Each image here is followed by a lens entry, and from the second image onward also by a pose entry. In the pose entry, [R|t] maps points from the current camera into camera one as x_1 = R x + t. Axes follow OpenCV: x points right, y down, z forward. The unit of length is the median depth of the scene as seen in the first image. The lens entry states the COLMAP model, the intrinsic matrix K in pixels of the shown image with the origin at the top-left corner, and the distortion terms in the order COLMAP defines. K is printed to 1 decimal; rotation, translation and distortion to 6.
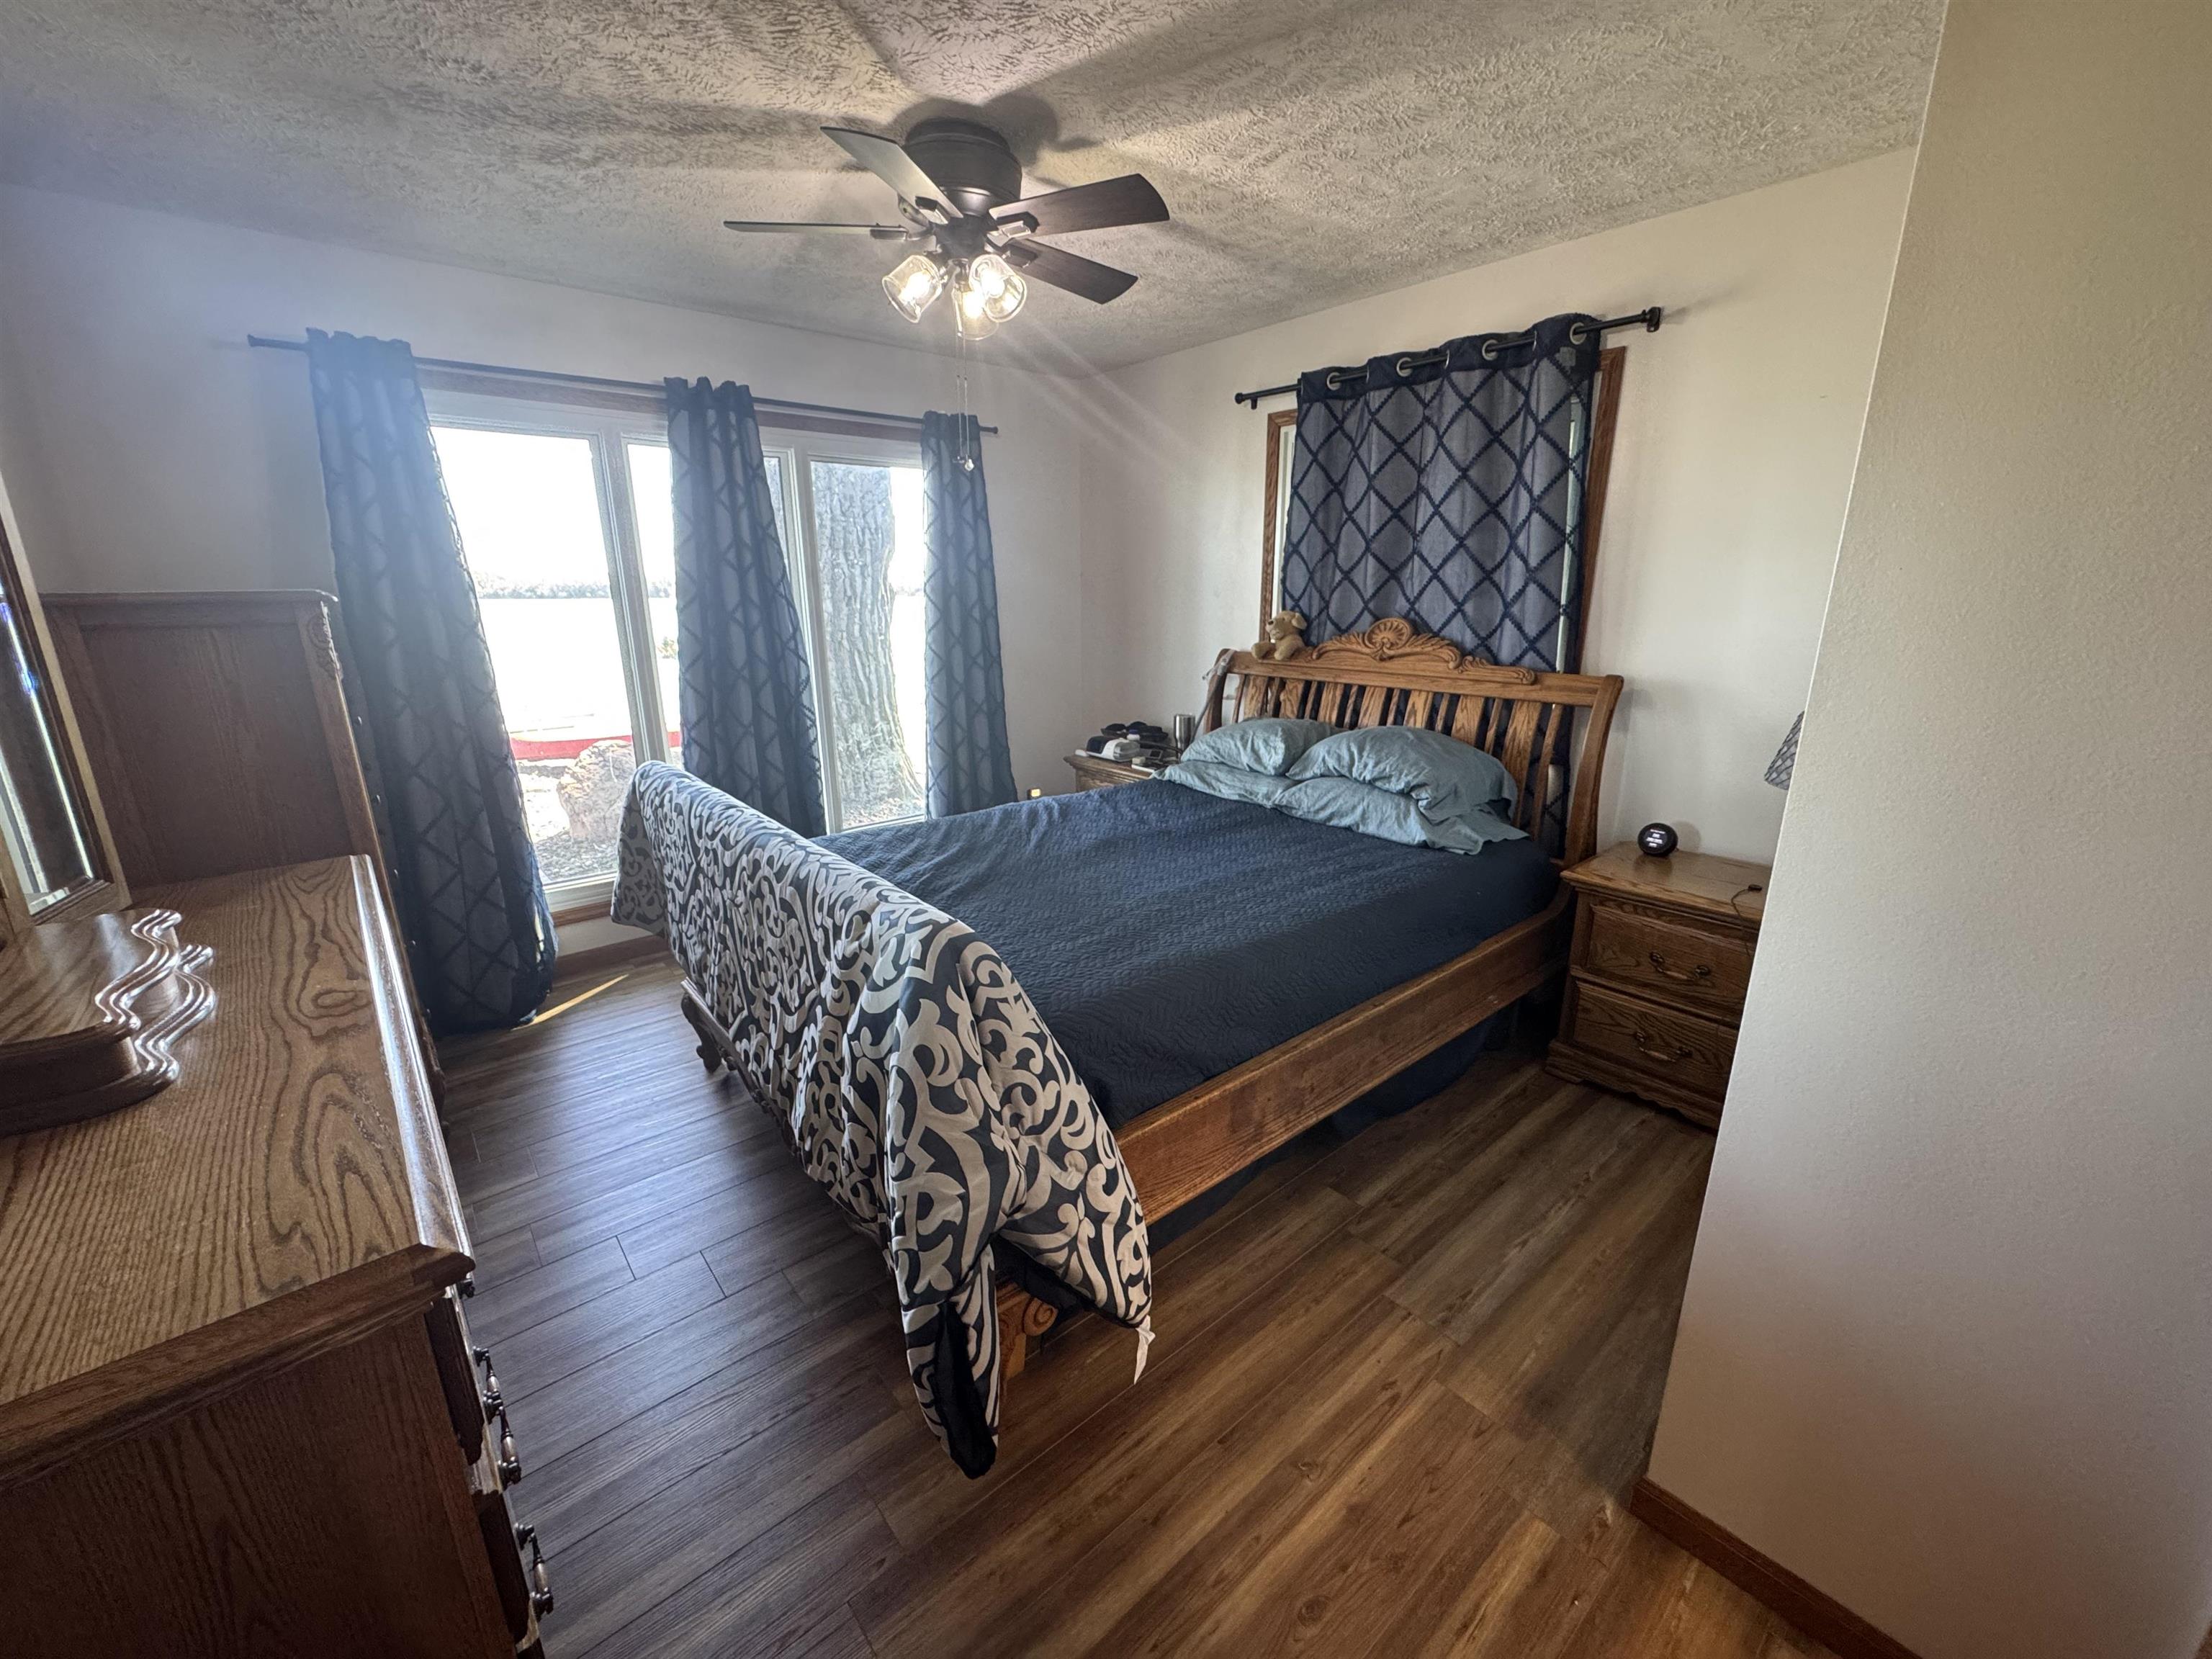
lens RADIAL K [[896.0, 0, 1106.0], [0, 896.0, 829.5], [0, 0, 1]] dist [-0.000447, 0.000151]
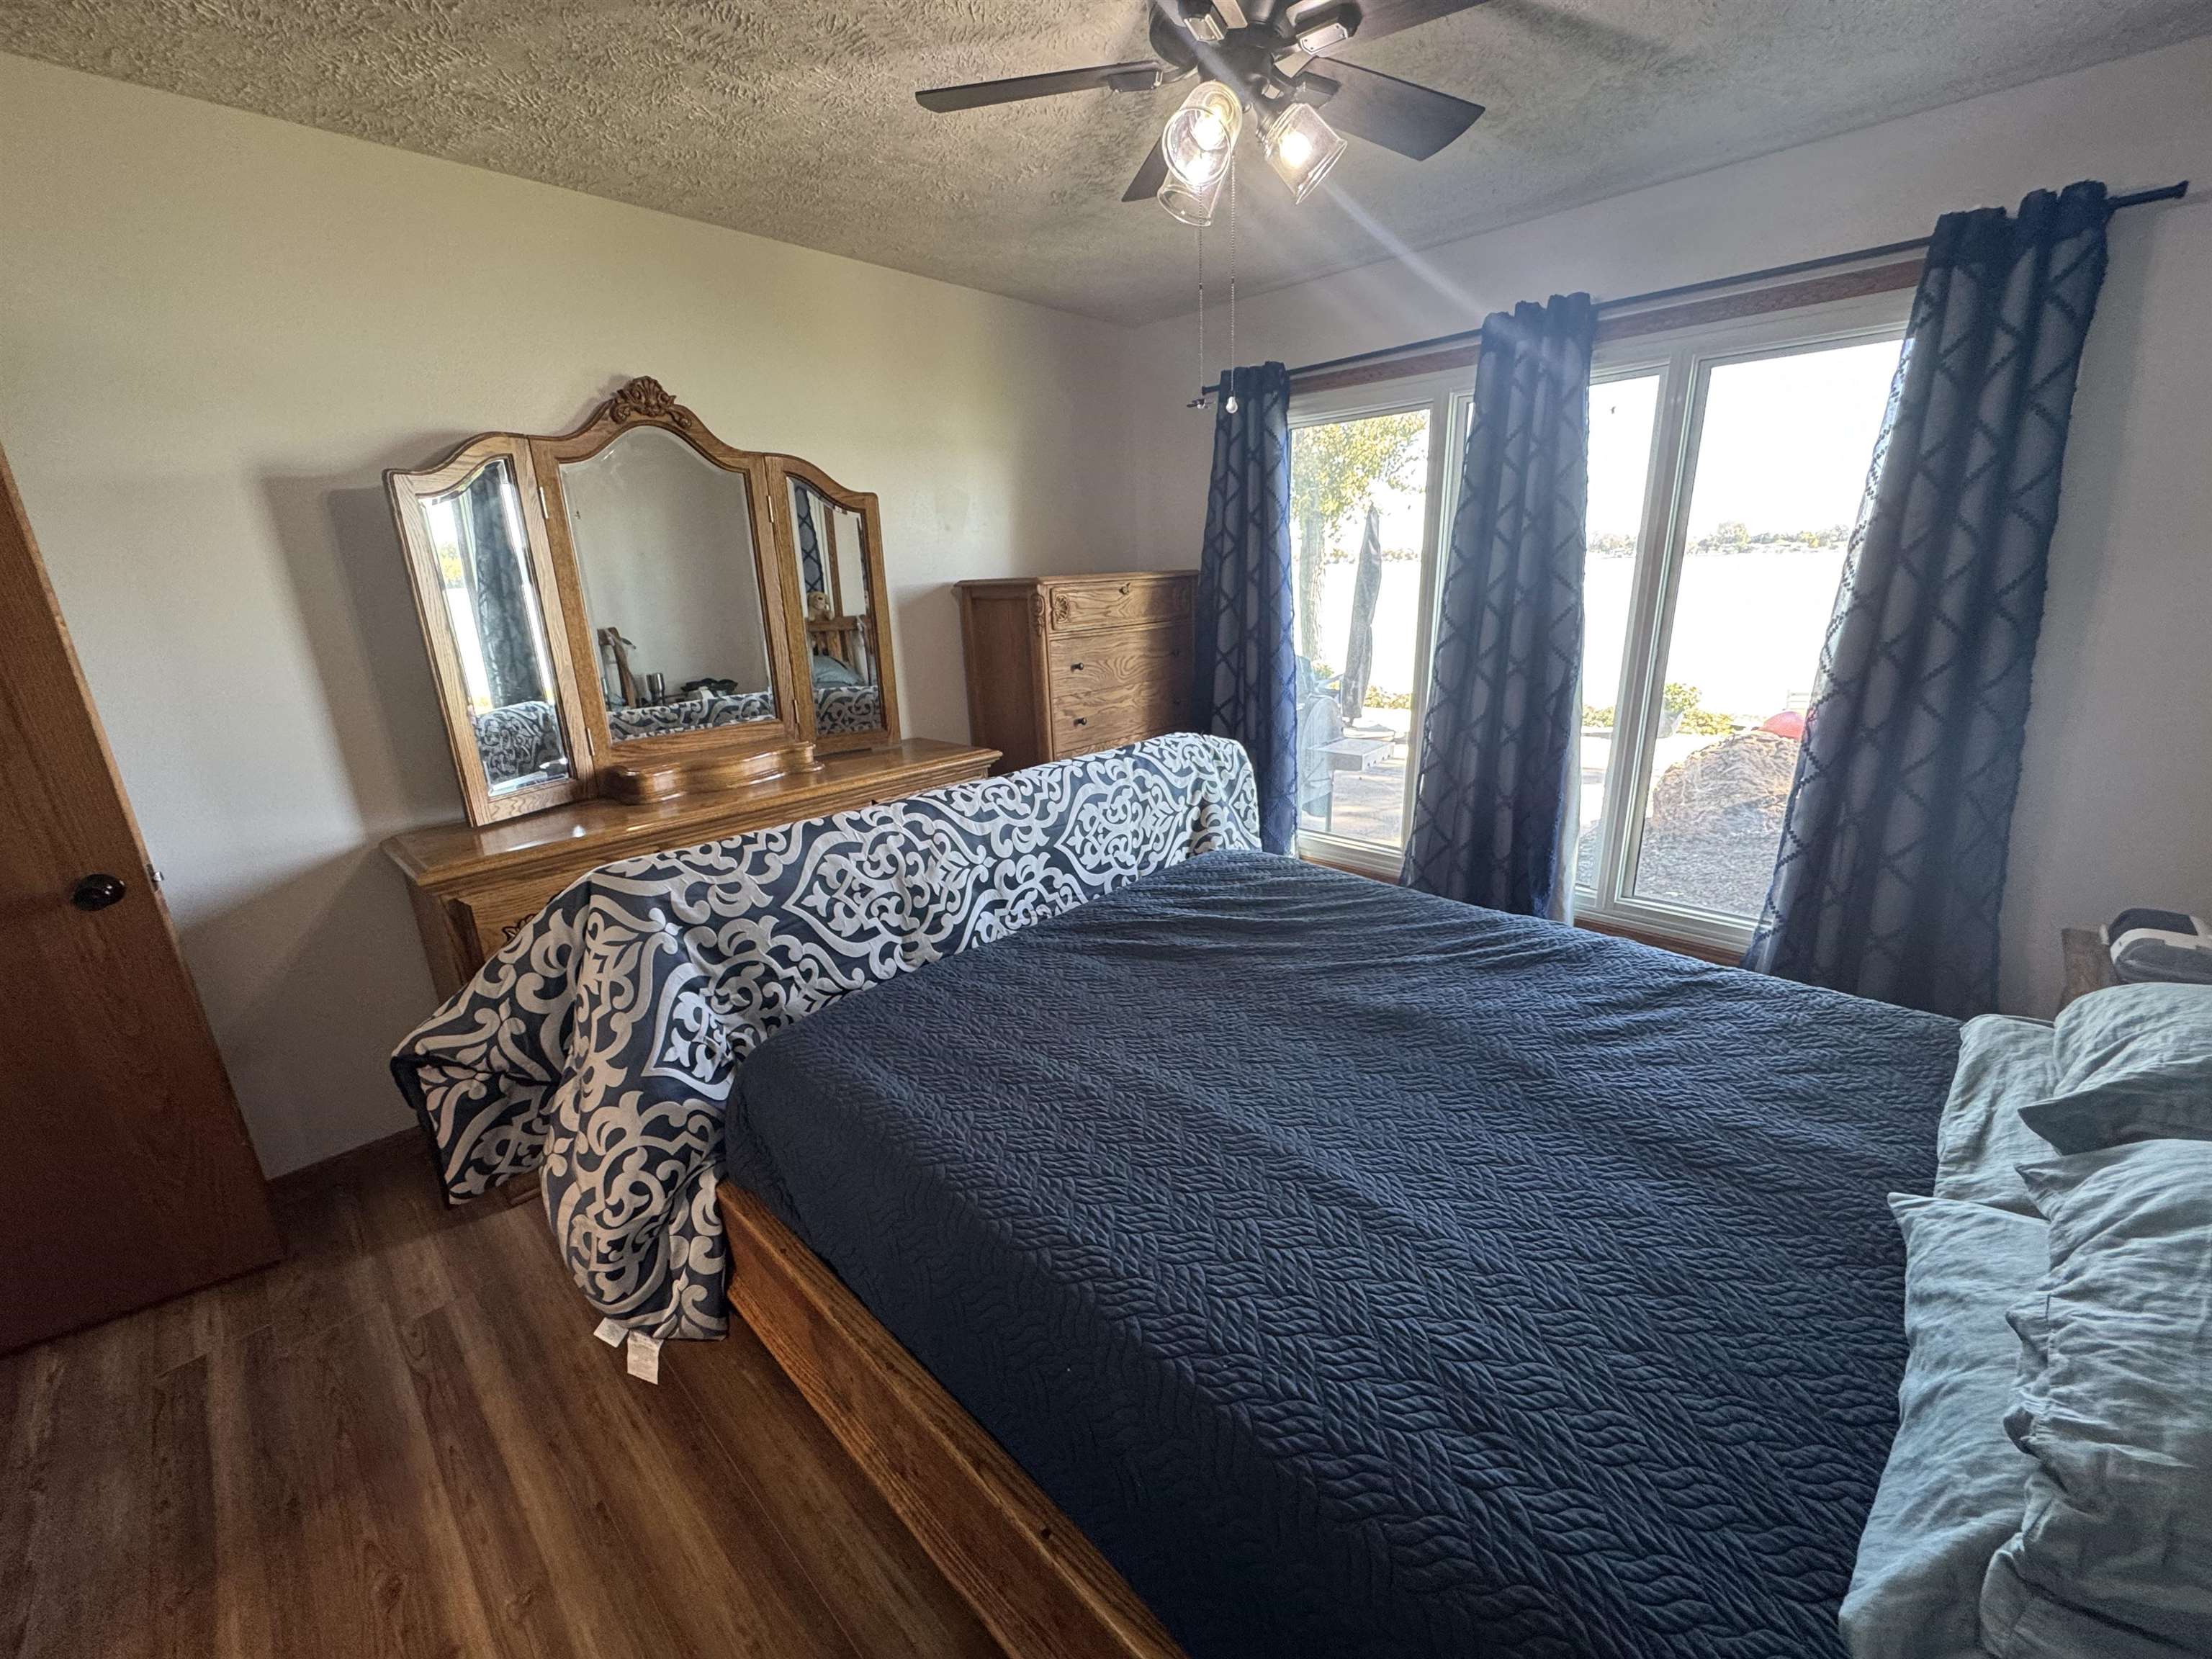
lens RADIAL K [[880.0, 0, 1106.0], [0, 880.0, 829.5], [0, 0, 1]] dist [-0.003845, 0.000799]
pose [[0.093847, 0.287521, -0.953166, 0.516422], [-0.232014, 0.937347, 0.259905, -0.214575], [0.968175, 0.196757, 0.154676, 0.738690]]
